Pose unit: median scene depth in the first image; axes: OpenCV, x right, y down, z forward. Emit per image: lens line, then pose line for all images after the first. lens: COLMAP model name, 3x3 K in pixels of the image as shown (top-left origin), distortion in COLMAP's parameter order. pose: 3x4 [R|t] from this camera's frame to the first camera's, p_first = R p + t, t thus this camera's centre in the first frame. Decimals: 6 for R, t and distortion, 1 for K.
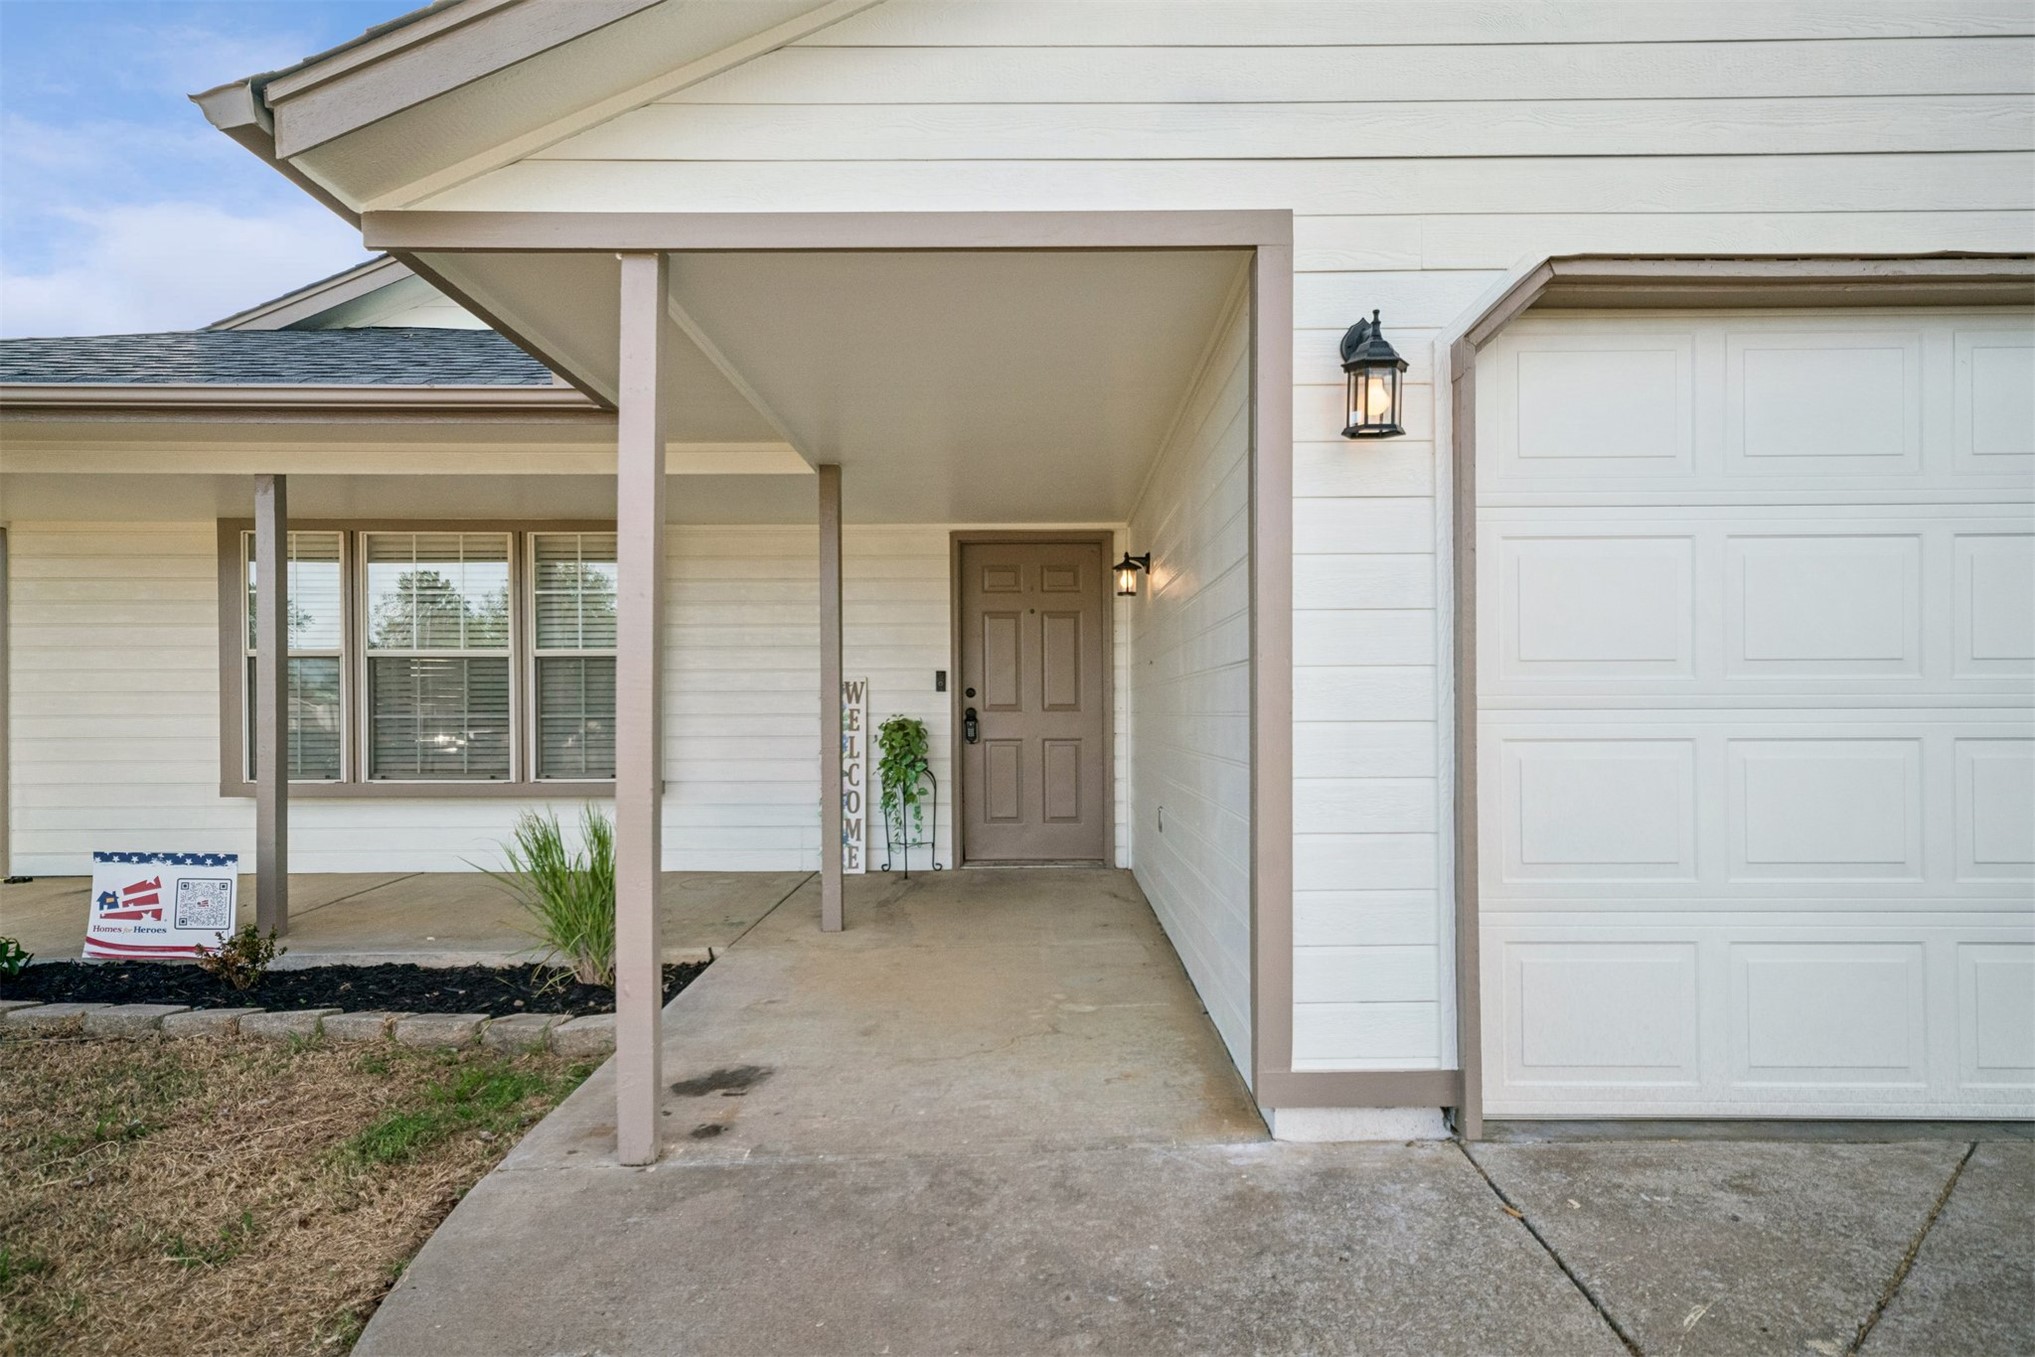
lens RADIAL K [[906.1, 0, 1010.4], [0, 906.1, 679.7], [0, 0, 1]] dist [0.006850, 0.001208]
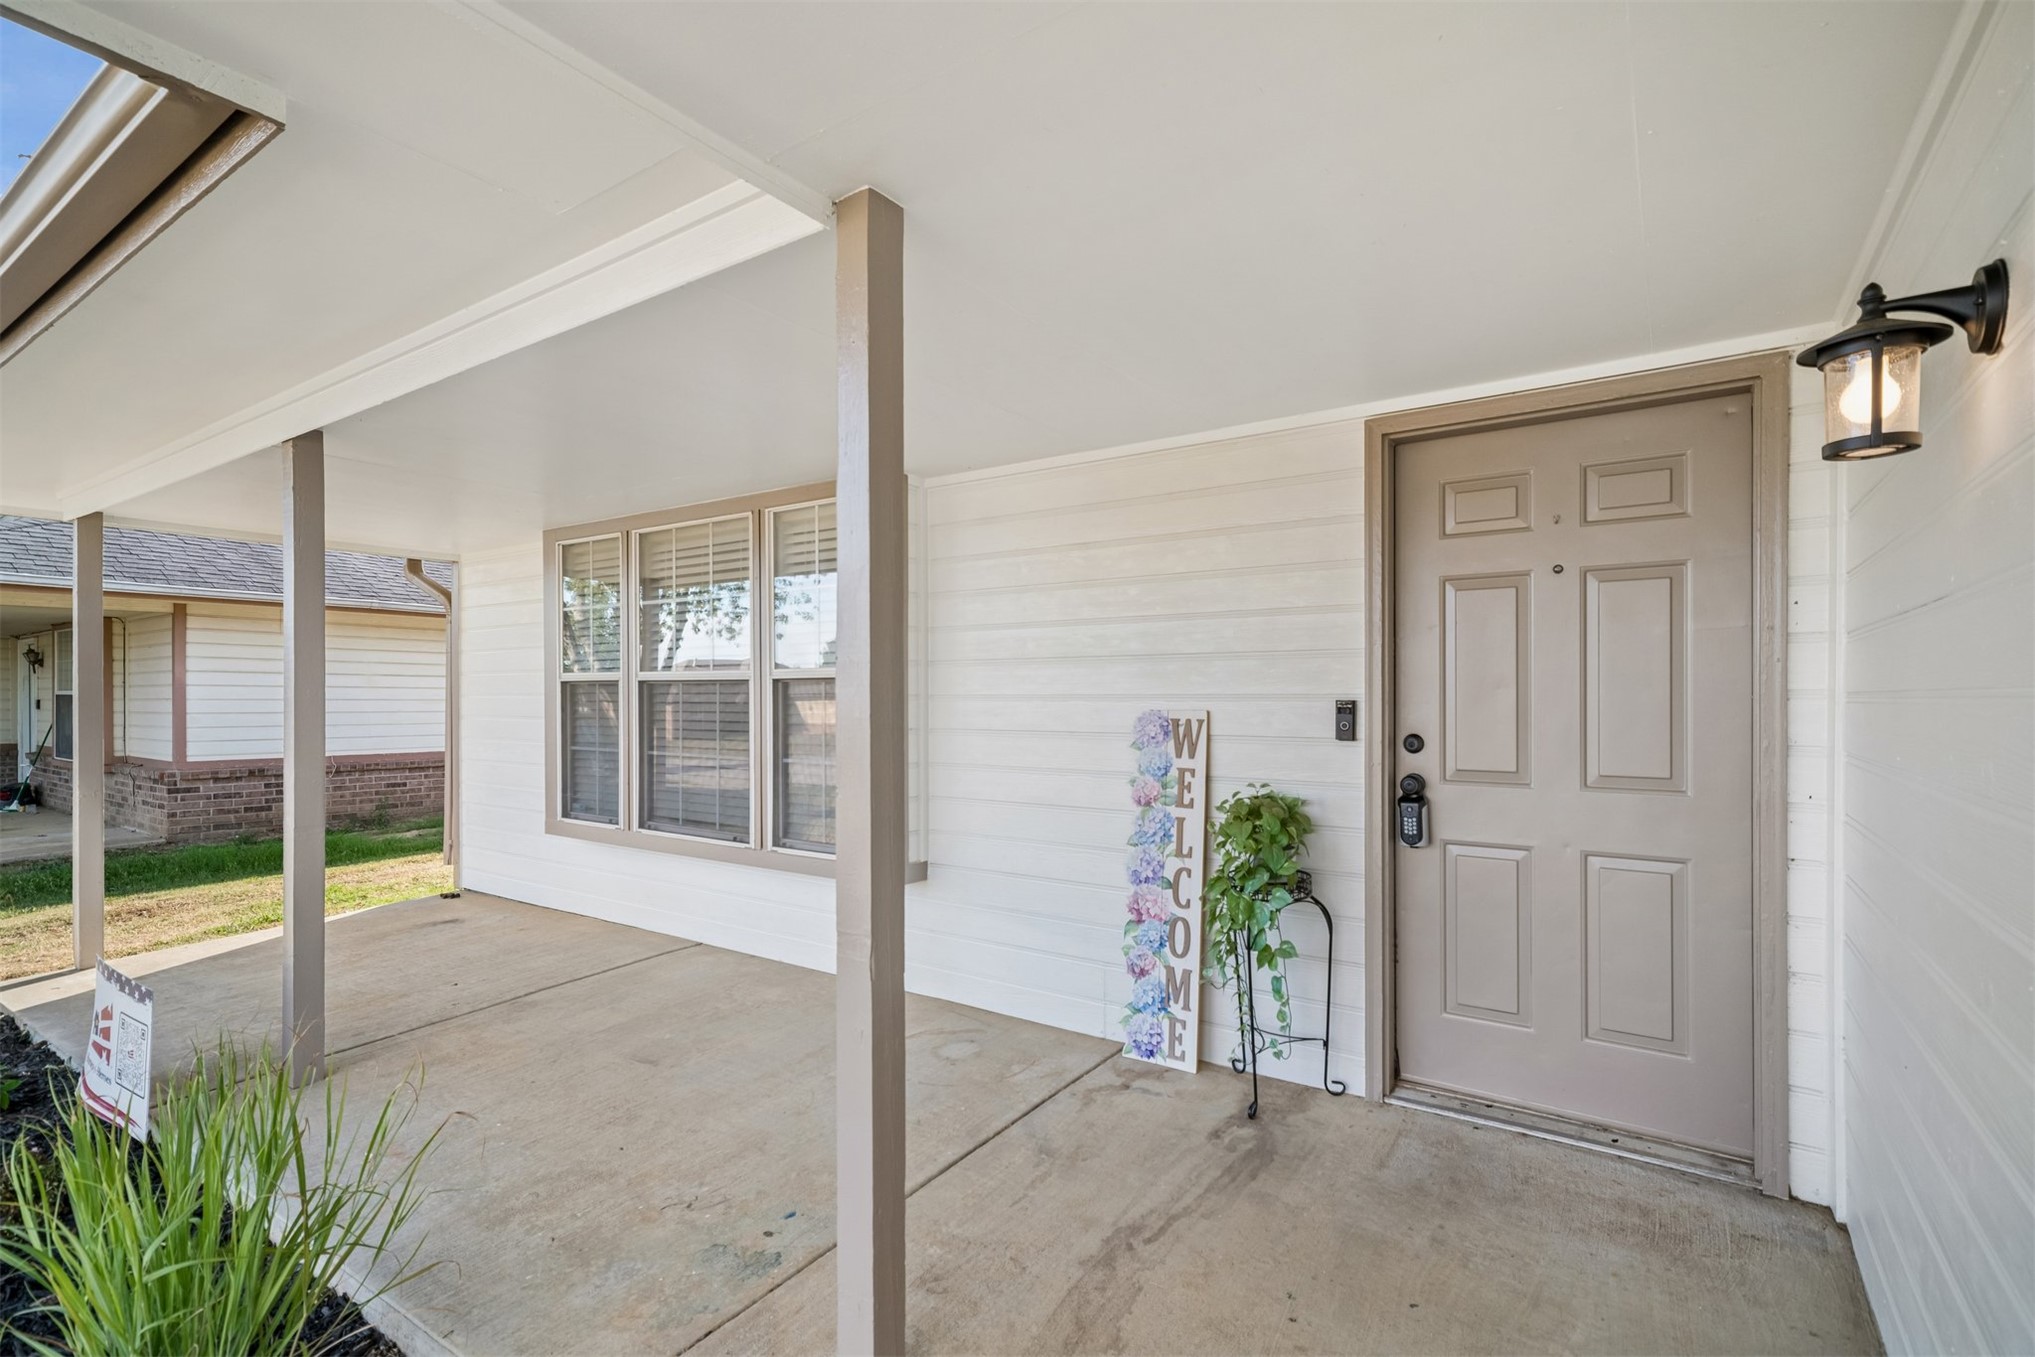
lens RADIAL K [[906.1, 0, 1045.2], [0, 906.1, 699.1], [0, 0, 1]] dist [0.006850, 0.001208]
pose [[0.845002, 0.004399, -0.534745, 0.052127], [0.007182, 0.999783, 0.019573, -0.021548], [0.534715, -0.020380, 0.844787, 0.484167]]
